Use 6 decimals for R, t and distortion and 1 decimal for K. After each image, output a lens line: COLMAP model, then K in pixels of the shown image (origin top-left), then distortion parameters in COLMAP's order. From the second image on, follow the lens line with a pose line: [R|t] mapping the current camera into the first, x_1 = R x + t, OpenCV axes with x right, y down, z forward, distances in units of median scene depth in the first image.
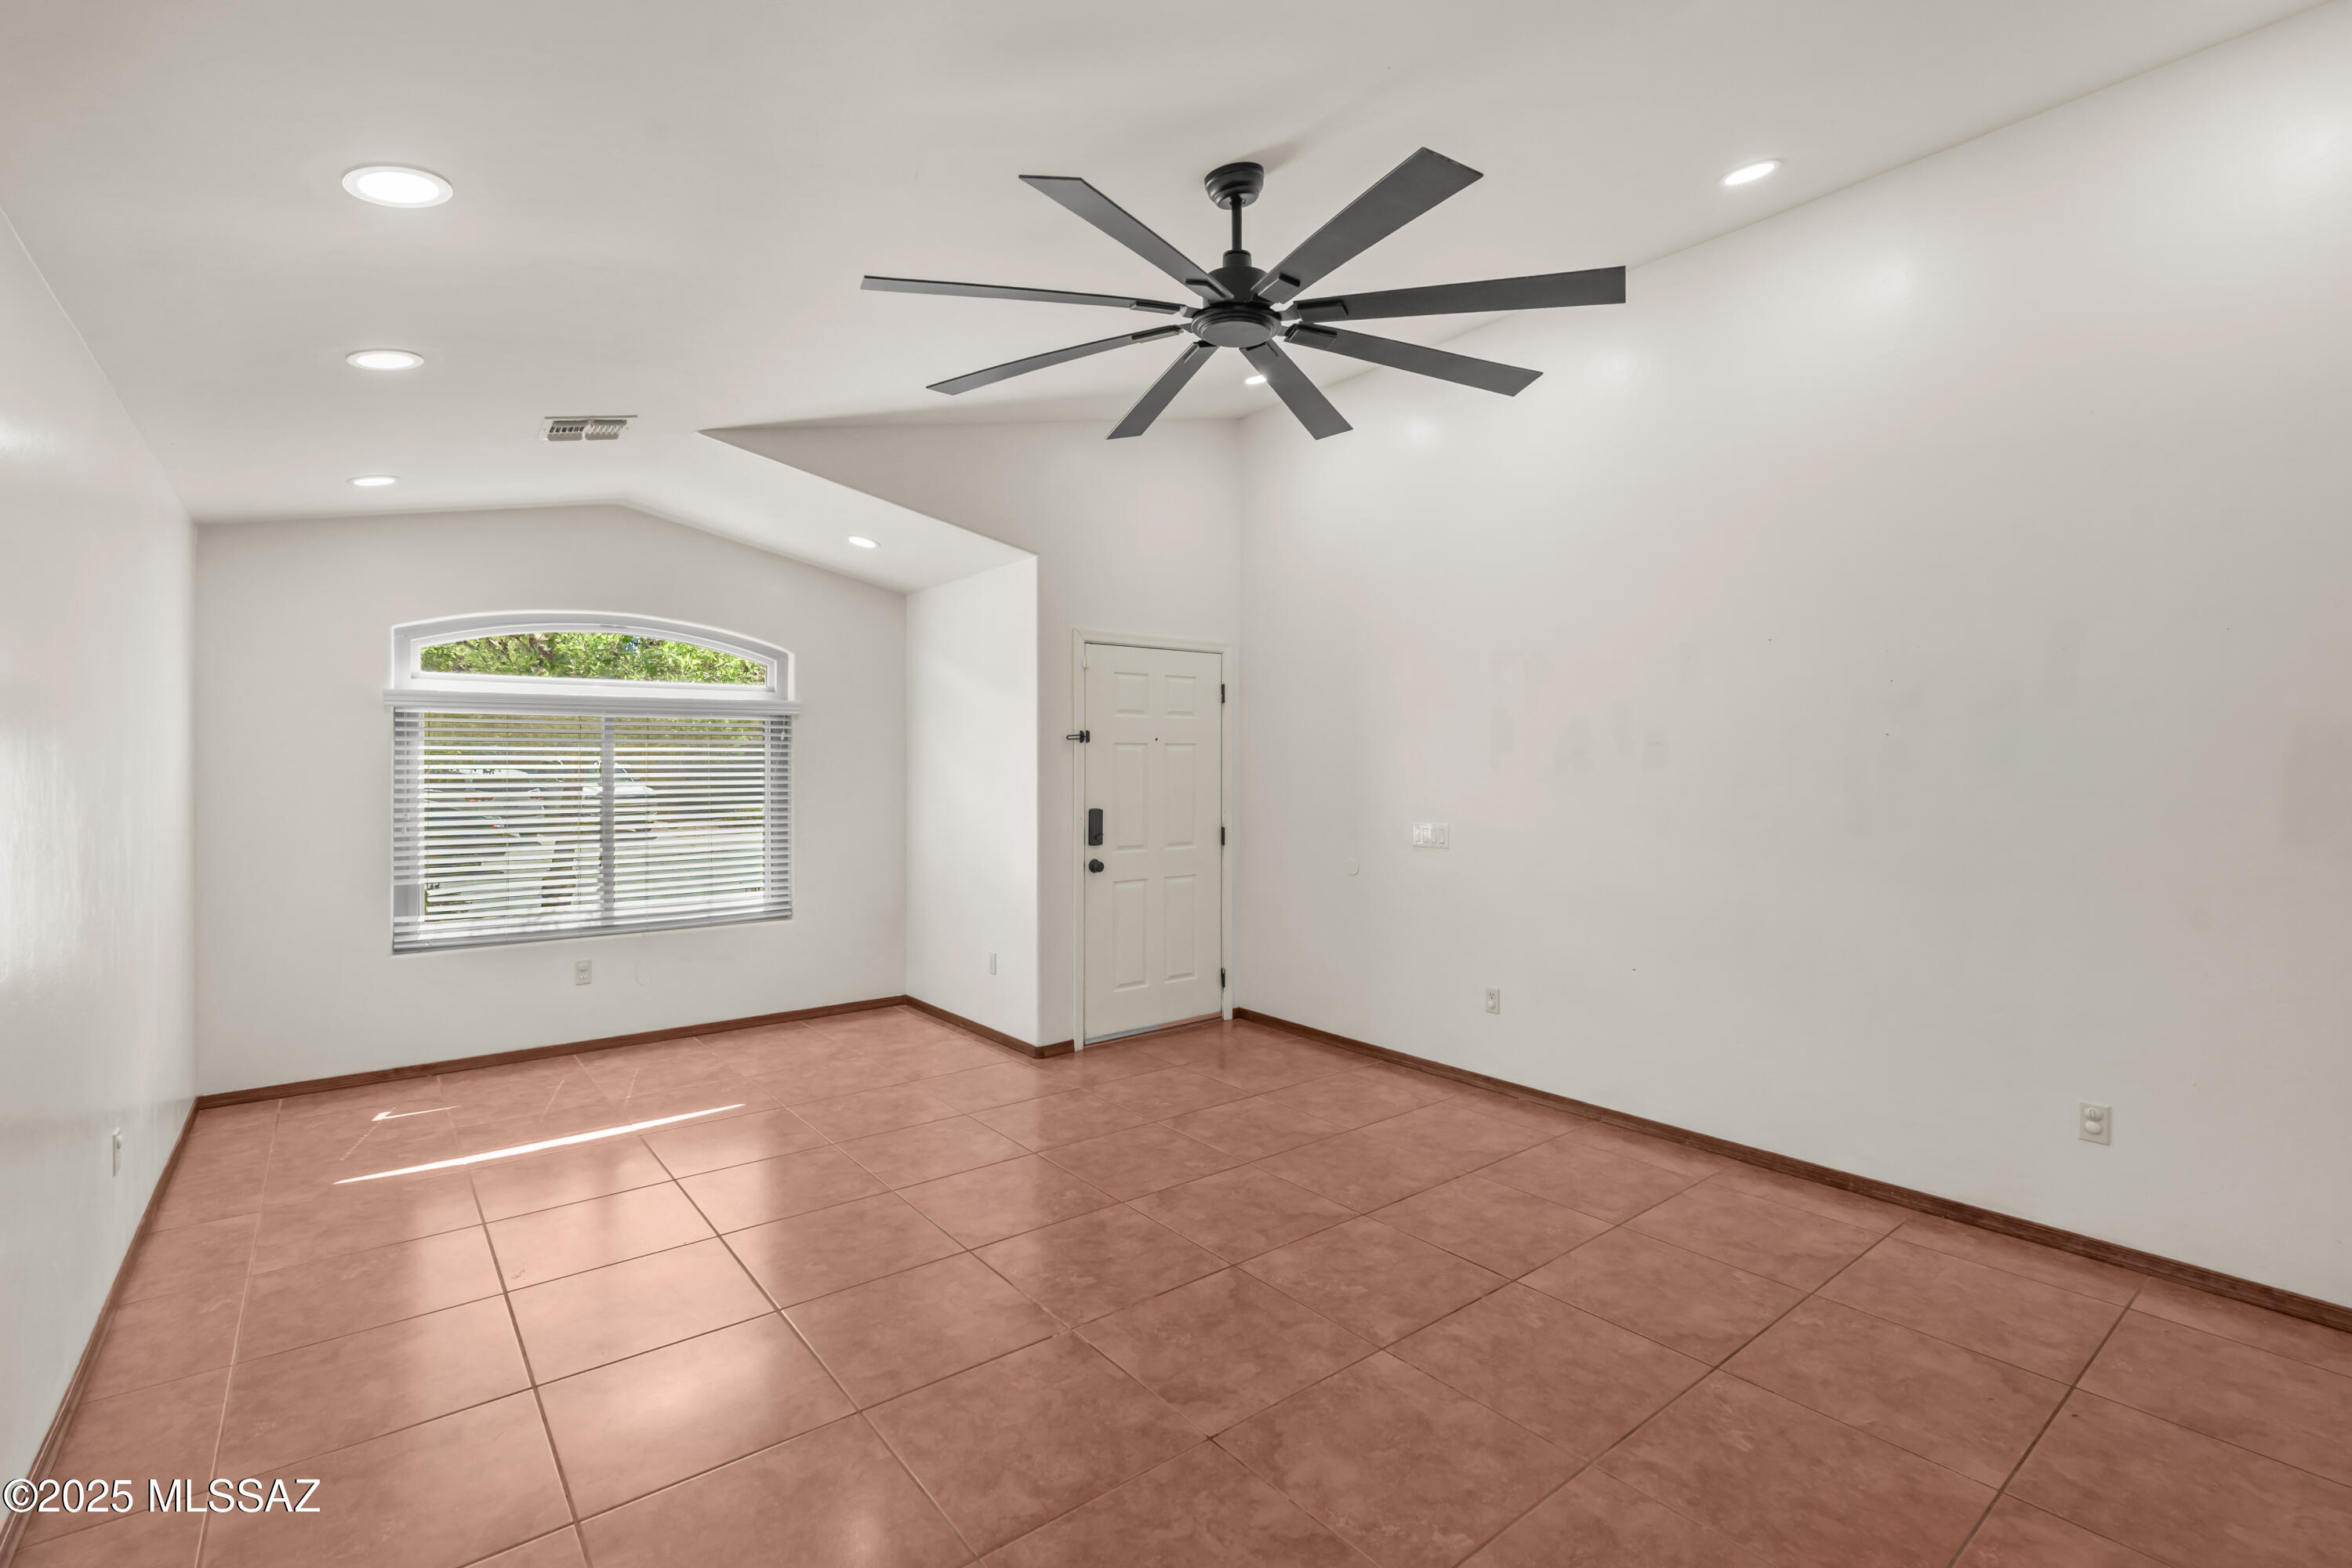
lens RADIAL K [[1056.4, 0, 1184.7], [0, 1056.4, 772.2], [0, 0, 1]] dist [-0.004093, 0.002247]
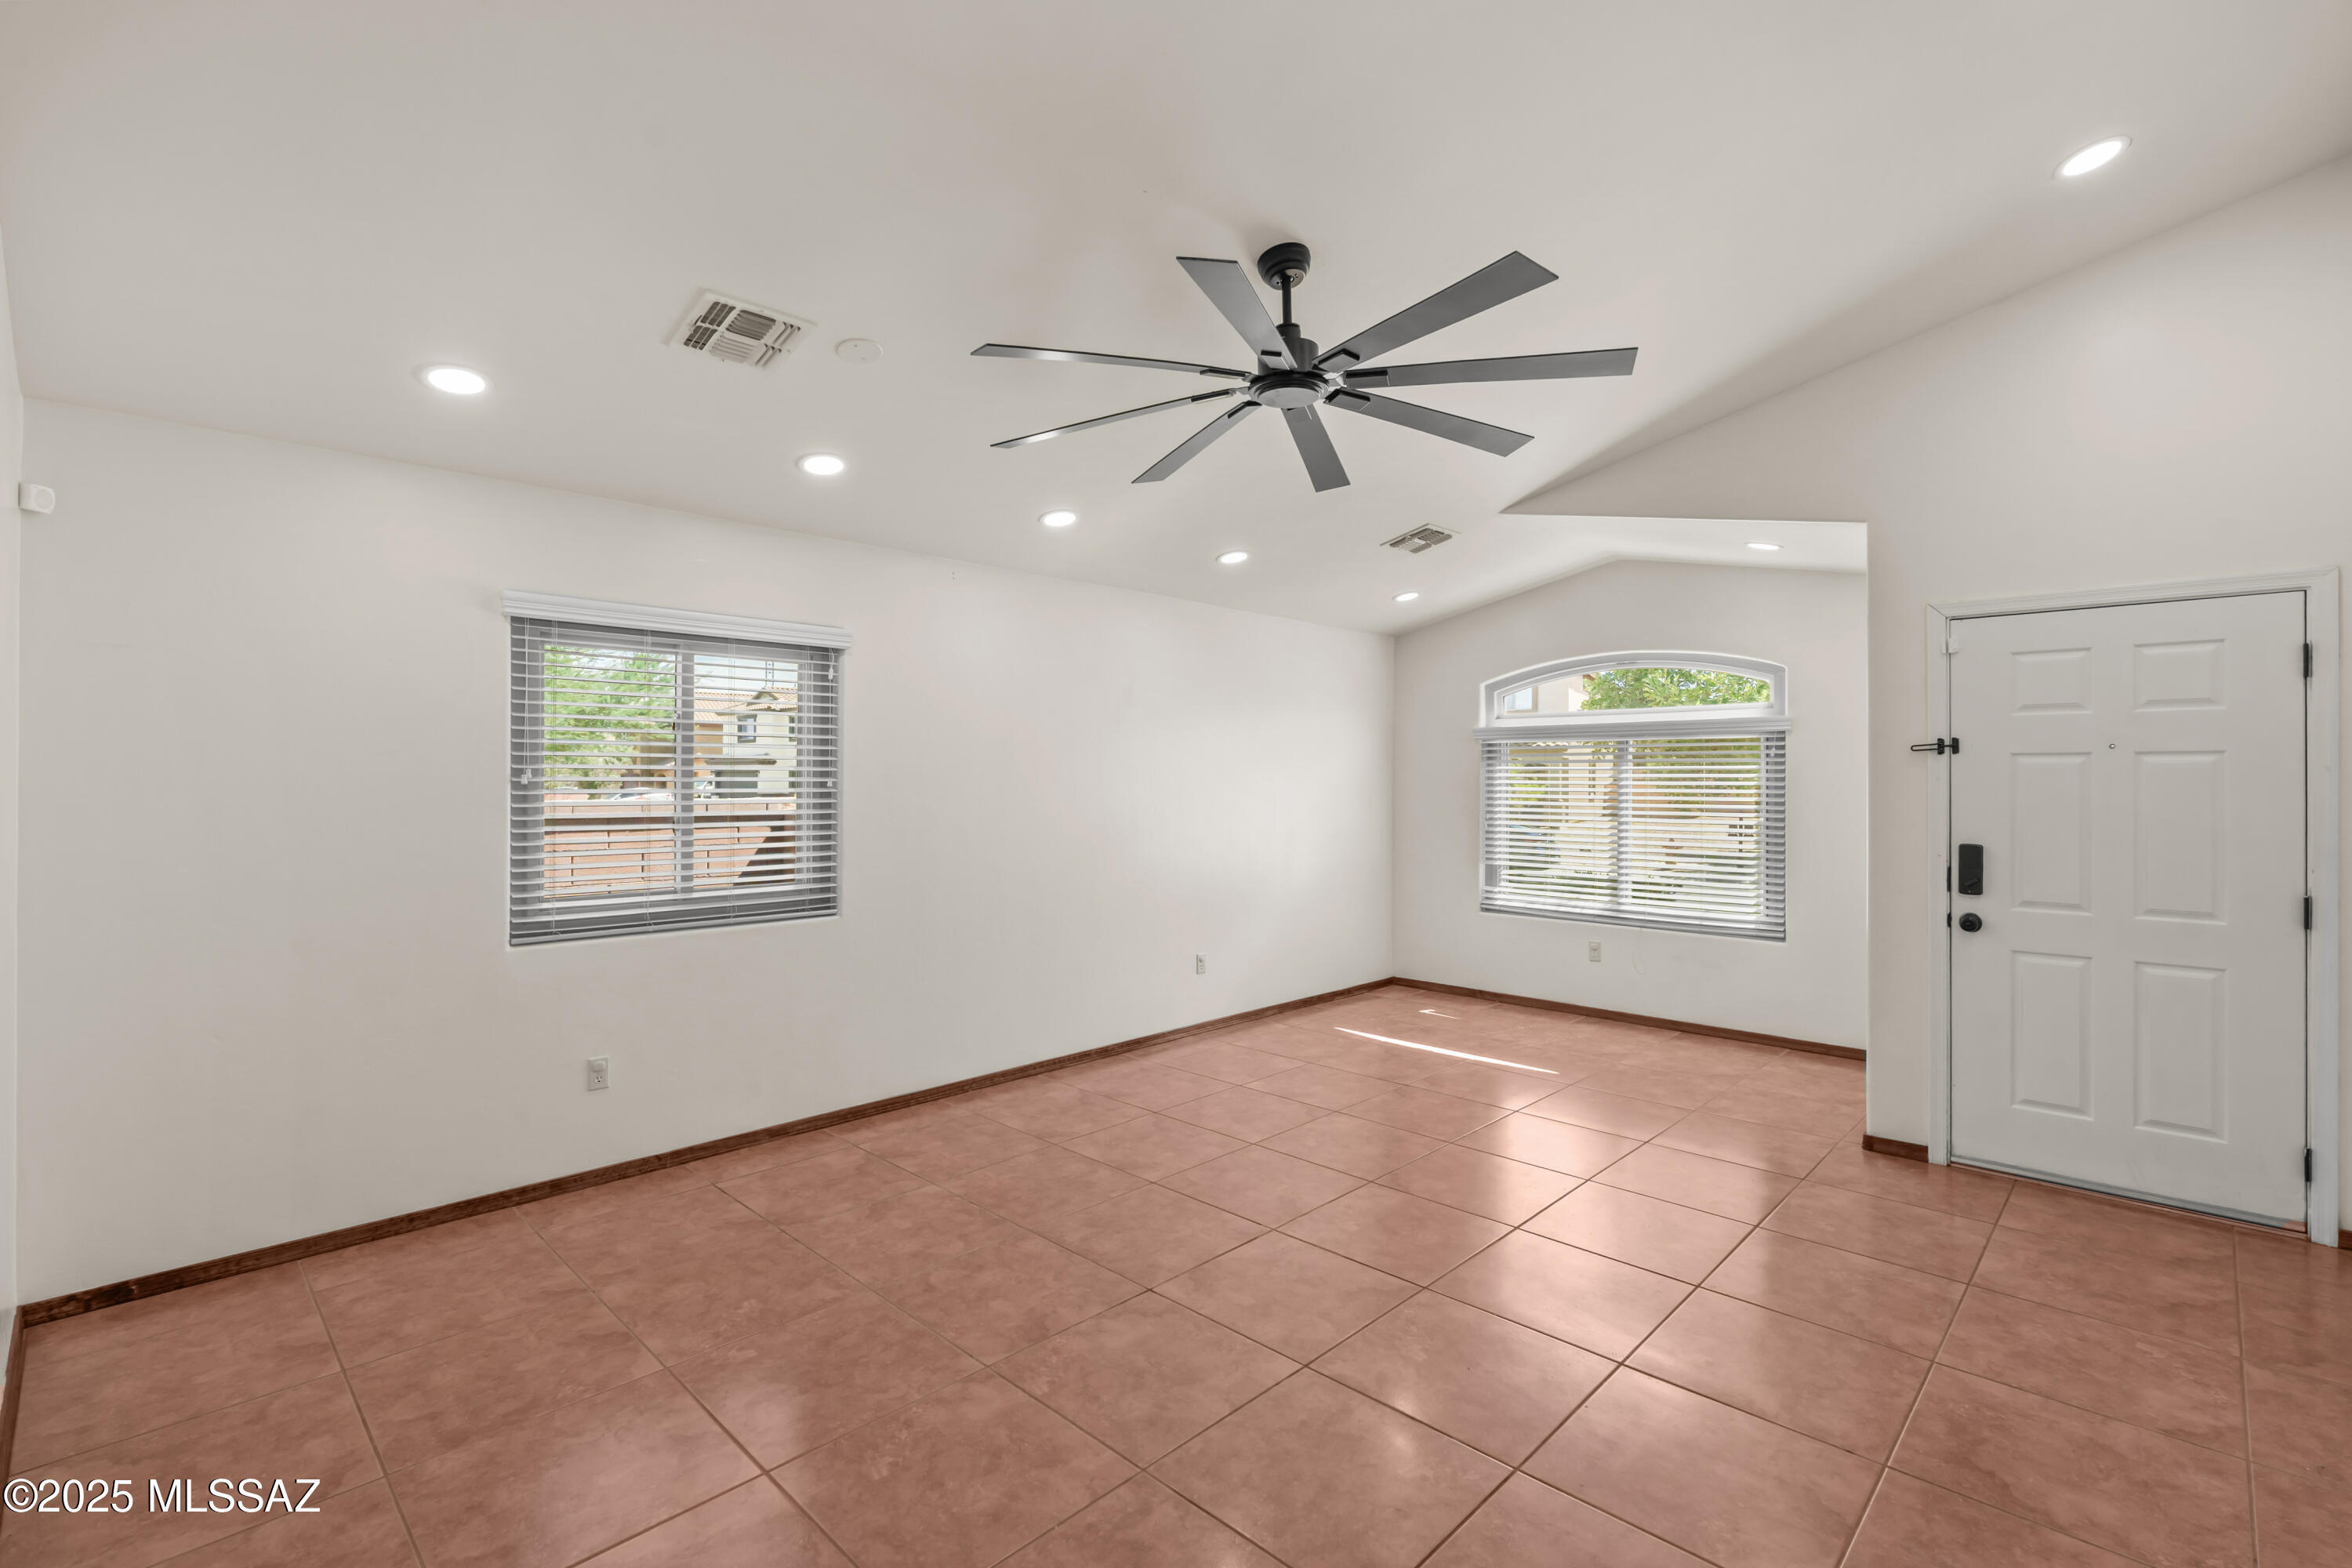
lens RADIAL K [[1056.4, 0, 1187.3], [0, 1056.4, 781.8], [0, 0, 1]] dist [-0.004093, 0.002247]
pose [[0.136814, 0.006004, -0.990579, 0.567982], [-0.013495, 0.999900, 0.004196, -0.004516], [0.990505, 0.012793, 0.136881, 0.365141]]
